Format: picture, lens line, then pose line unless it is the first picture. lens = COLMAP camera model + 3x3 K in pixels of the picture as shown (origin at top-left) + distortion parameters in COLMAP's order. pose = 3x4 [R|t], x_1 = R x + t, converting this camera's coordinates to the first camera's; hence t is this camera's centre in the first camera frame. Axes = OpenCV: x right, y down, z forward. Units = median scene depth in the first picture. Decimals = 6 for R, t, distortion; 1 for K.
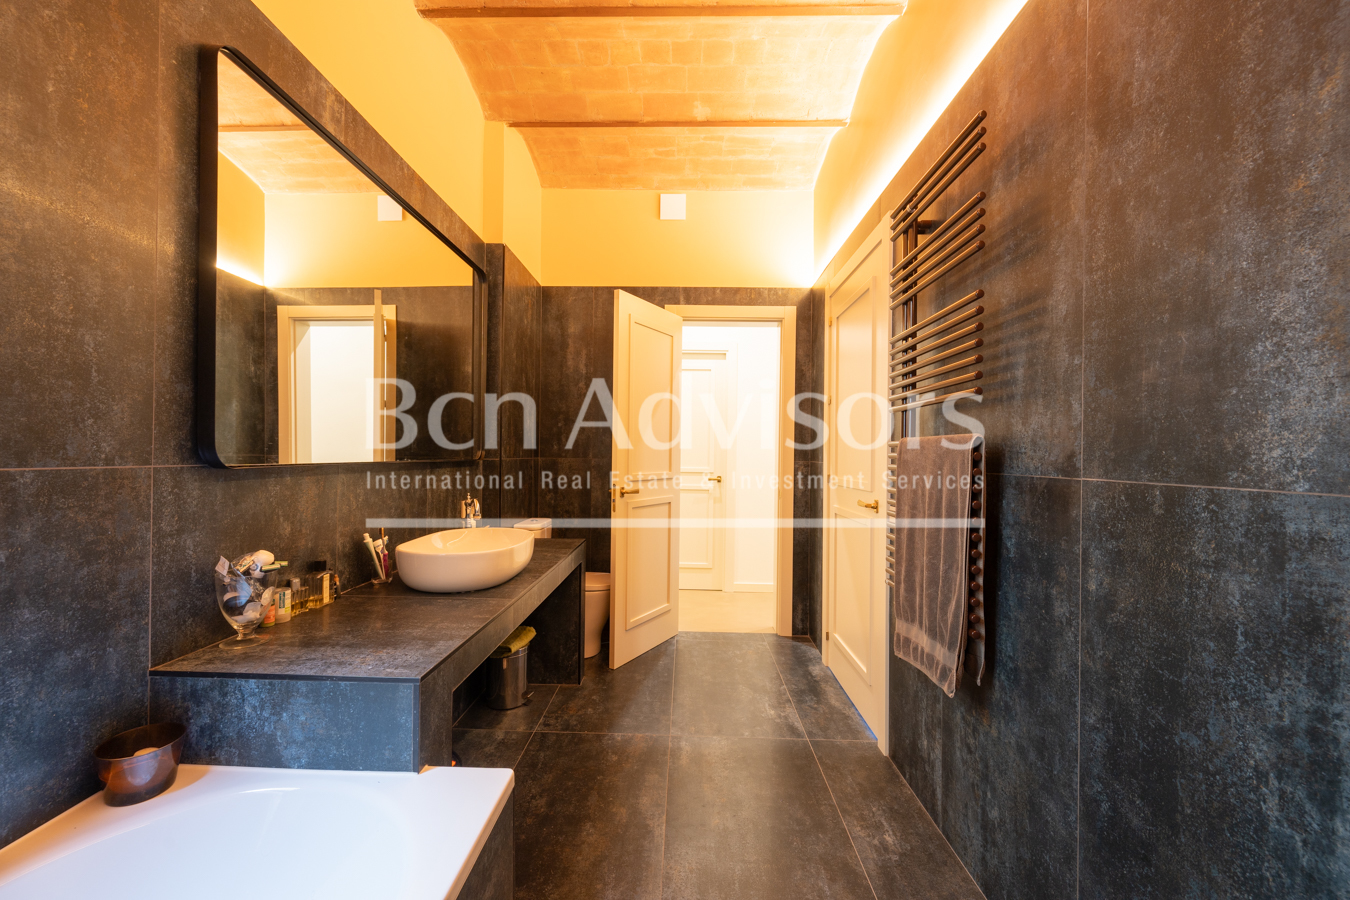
lens RADIAL K [[535.3, 0, 670.2], [0, 535.3, 453.0], [0, 0, 1]] dist [-0.005758, 0.002549]
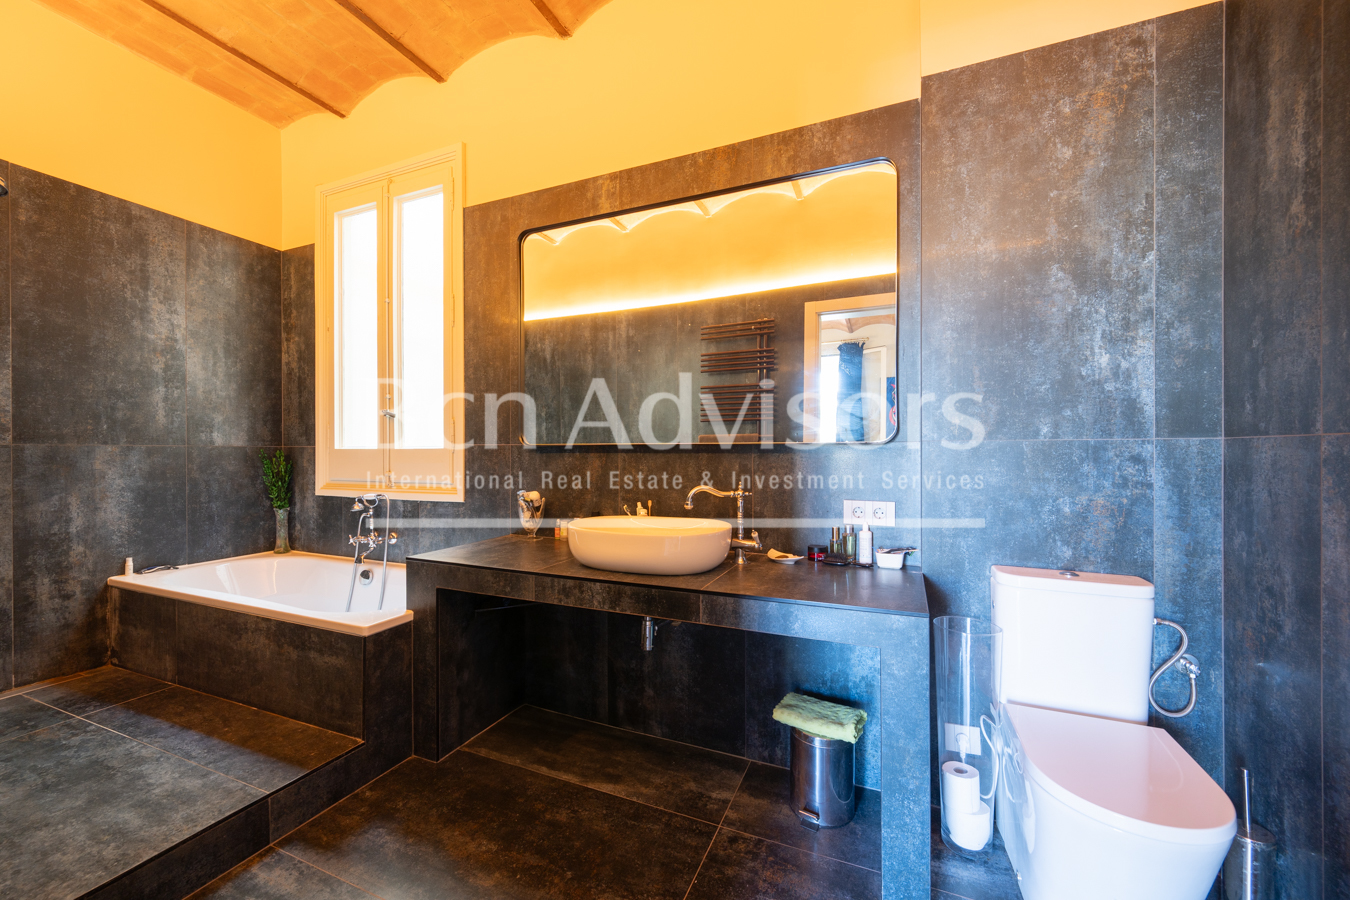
lens RADIAL K [[535.3, 0, 672.0], [0, 535.3, 458.5], [0, 0, 1]] dist [-0.005758, 0.002549]
pose [[-0.929763, -0.006882, 0.368095, -3.137671], [-0.002104, 0.999908, 0.013381, 1.559877], [-0.368153, 0.011666, -0.929692, 2.727443]]
